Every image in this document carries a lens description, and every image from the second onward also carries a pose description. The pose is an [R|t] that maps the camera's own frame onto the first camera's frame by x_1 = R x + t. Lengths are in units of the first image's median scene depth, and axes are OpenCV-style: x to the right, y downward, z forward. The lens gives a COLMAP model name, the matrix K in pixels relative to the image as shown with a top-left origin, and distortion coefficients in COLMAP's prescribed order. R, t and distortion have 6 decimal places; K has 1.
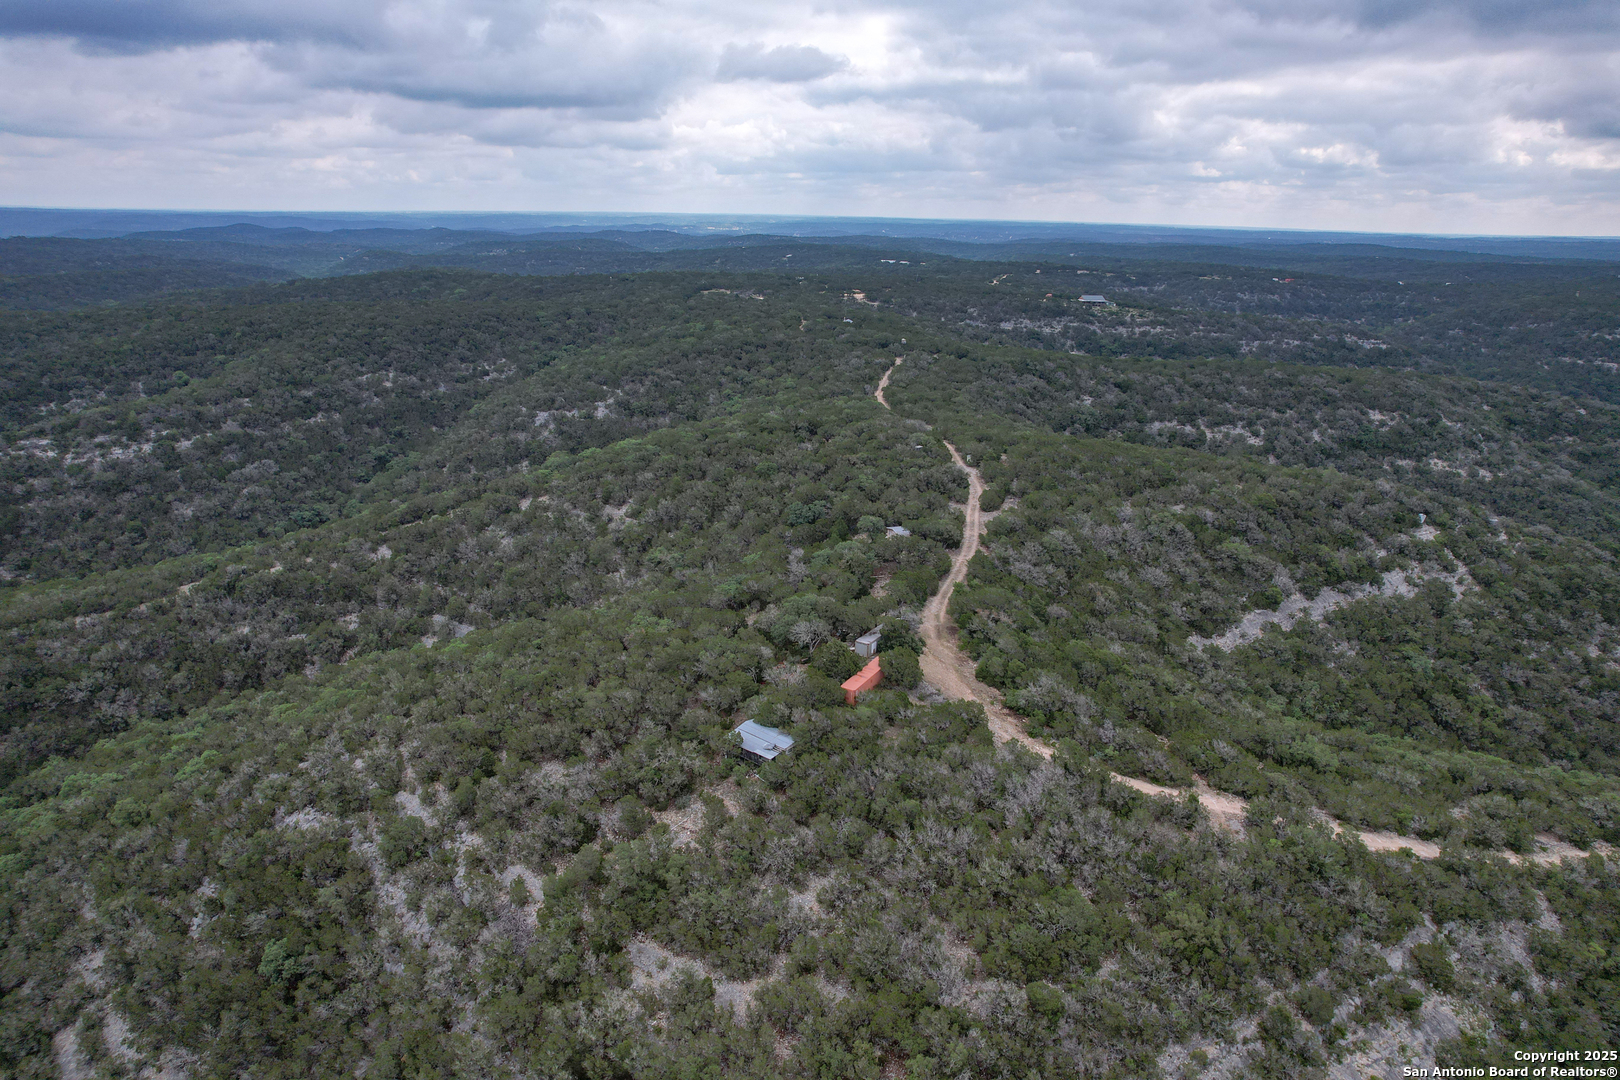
lens RADIAL K [[1037.9, 0, 810.0], [0, 1037.9, 540.0], [0, 0, 1]] dist [-0.083756, 0.079210]
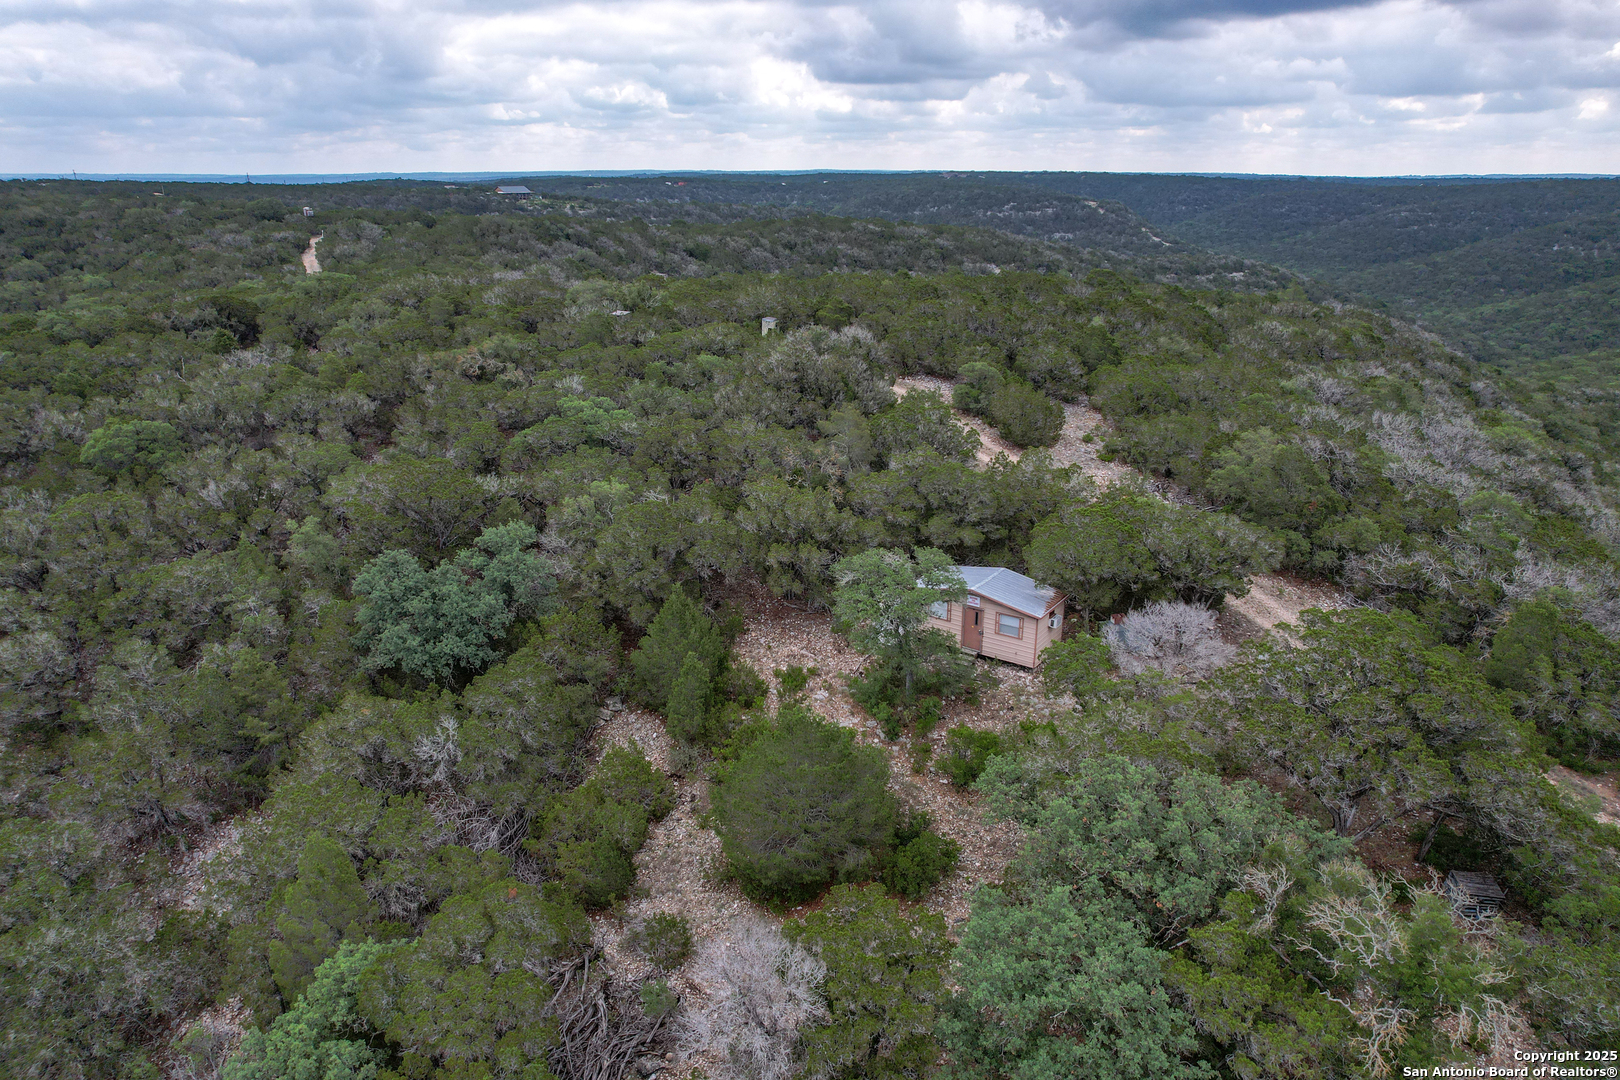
lens RADIAL K [[1061.6, 0, 812.1], [0, 1061.6, 565.3], [0, 0, 1]] dist [-0.087212, 0.083093]
pose [[0.816581, -0.220888, 0.533296, -0.023498], [0.188781, 0.975275, 0.114892, -0.018711], [-0.545488, 0.006857, 0.838090, 0.343323]]
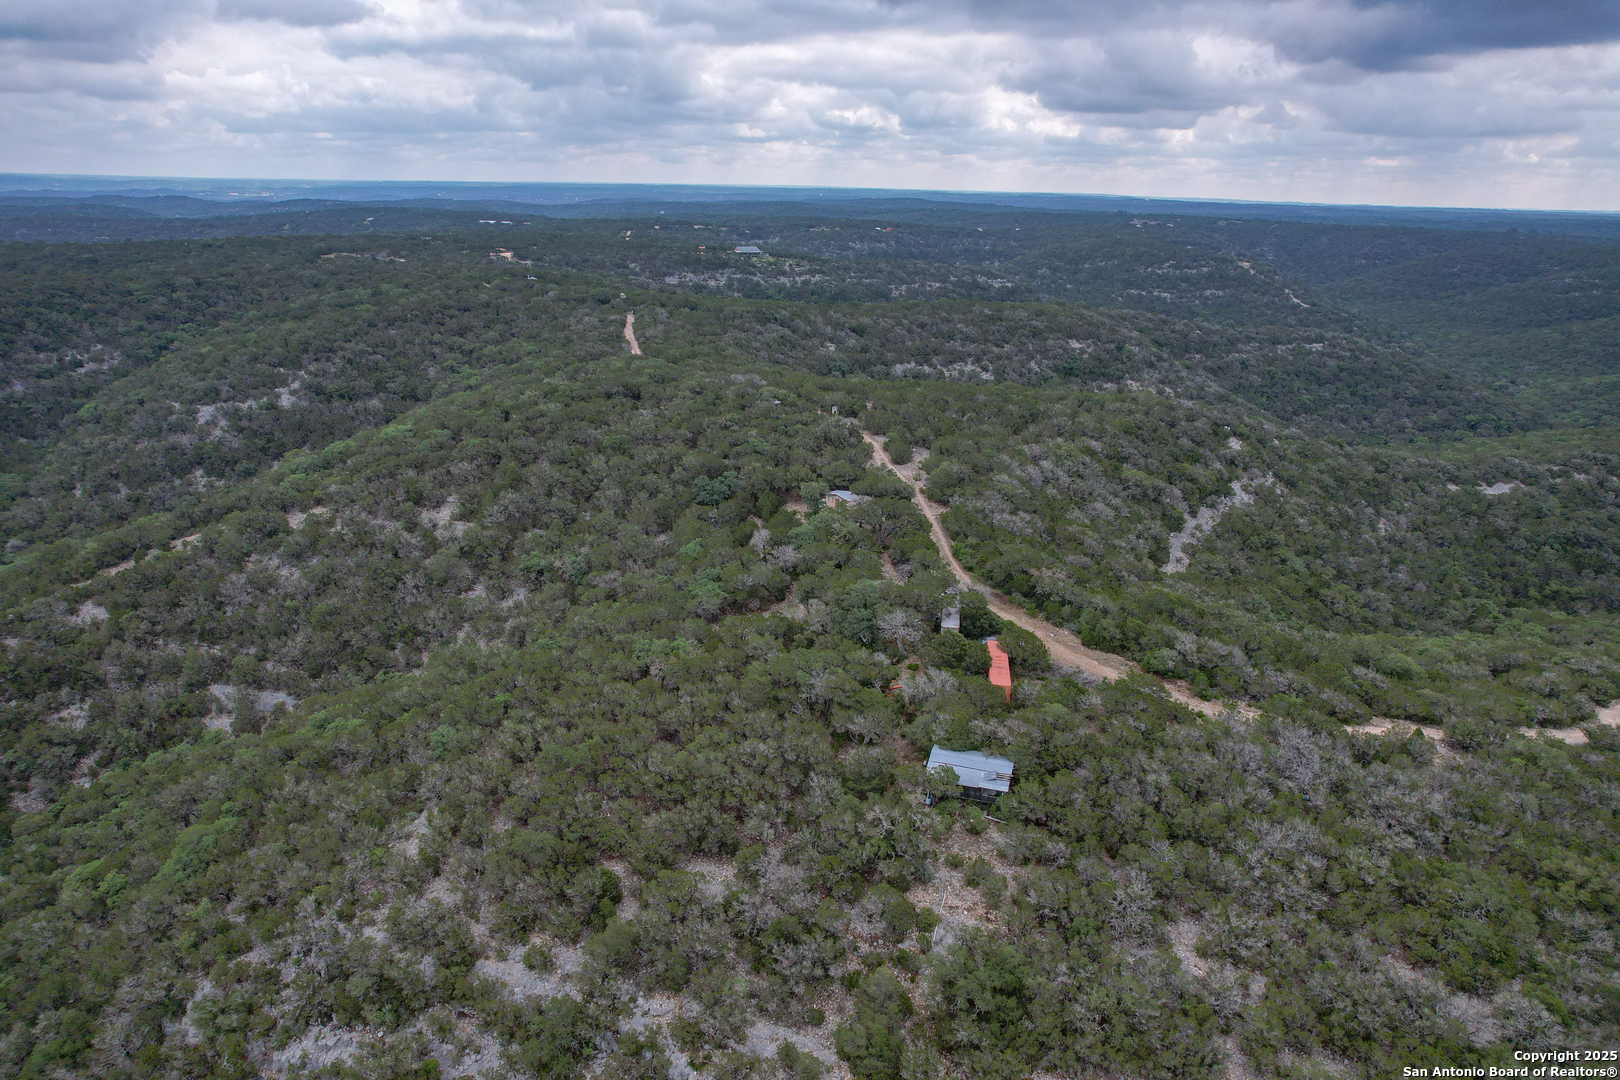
lens RADIAL K [[1037.9, 0, 810.0], [0, 1037.9, 540.0], [0, 0, 1]] dist [-0.083756, 0.079210]
pose [[0.918321, -0.129563, 0.374031, -0.110626], [0.116759, 0.991535, 0.056796, -0.010008], [-0.378224, -0.008486, 0.925675, 0.082269]]
